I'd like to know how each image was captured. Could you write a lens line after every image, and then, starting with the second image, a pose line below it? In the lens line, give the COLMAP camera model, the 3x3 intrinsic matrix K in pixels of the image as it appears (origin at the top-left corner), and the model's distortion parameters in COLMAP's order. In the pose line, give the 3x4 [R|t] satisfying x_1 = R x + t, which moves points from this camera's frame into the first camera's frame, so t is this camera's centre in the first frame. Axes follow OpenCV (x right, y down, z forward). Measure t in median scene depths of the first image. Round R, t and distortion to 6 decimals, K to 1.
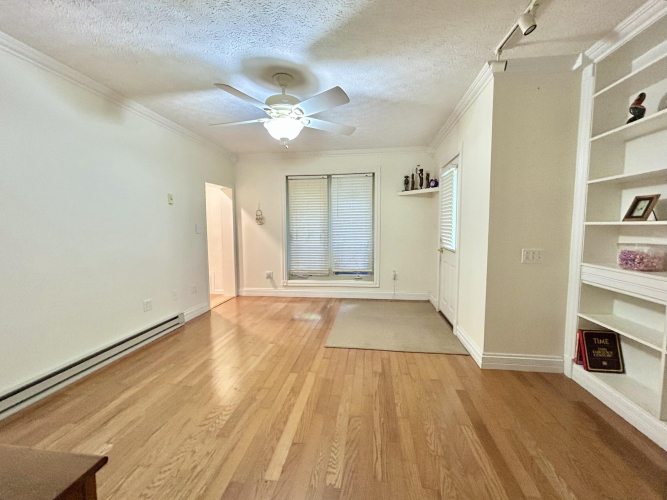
lens RADIAL K [[288.3, 0, 333.5], [0, 288.3, 250.0], [0, 0, 1]] dist [0.000289, 0.000015]
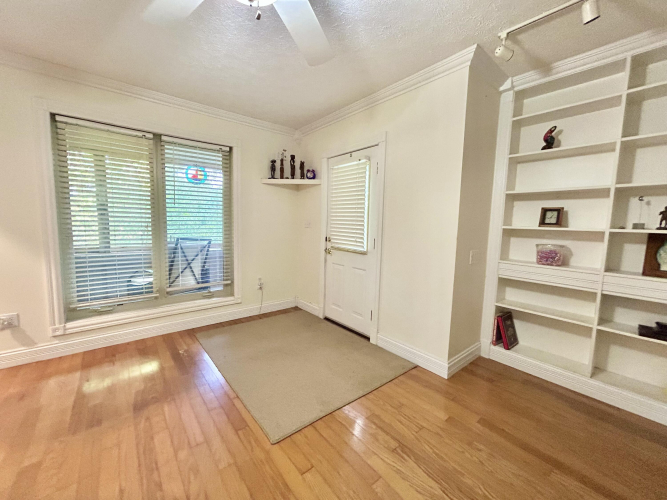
lens RADIAL K [[268.3, 0, 333.5], [0, 268.3, 250.0], [0, 0, 1]] dist [0.000843, 0.000246]
pose [[0.680636, -0.054315, 0.730606, -0.286345], [0.032330, 0.998503, 0.044113, -0.049227], [-0.731908, -0.006404, 0.681373, 0.532915]]
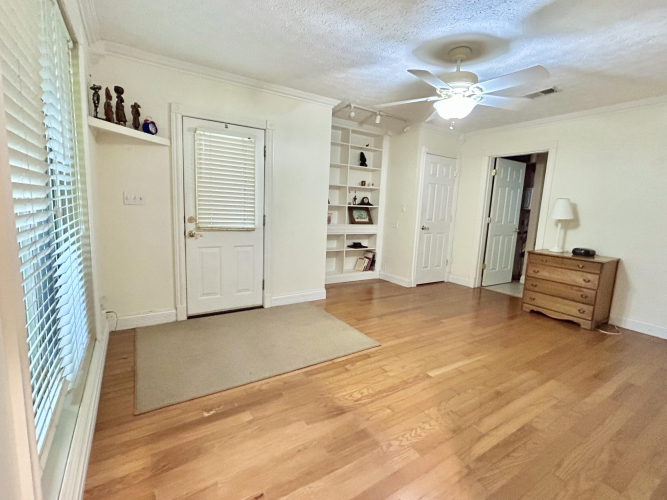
lens RADIAL K [[310.7, 0, 333.5], [0, 310.7, 250.0], [0, 0, 1]] dist [0.000581, 0.000153]
pose [[-0.651052, -0.131390, 0.747574, -0.571264], [0.023201, 0.980999, 0.192621, -0.129387], [-0.758678, 0.142751, -0.635633, 1.563989]]
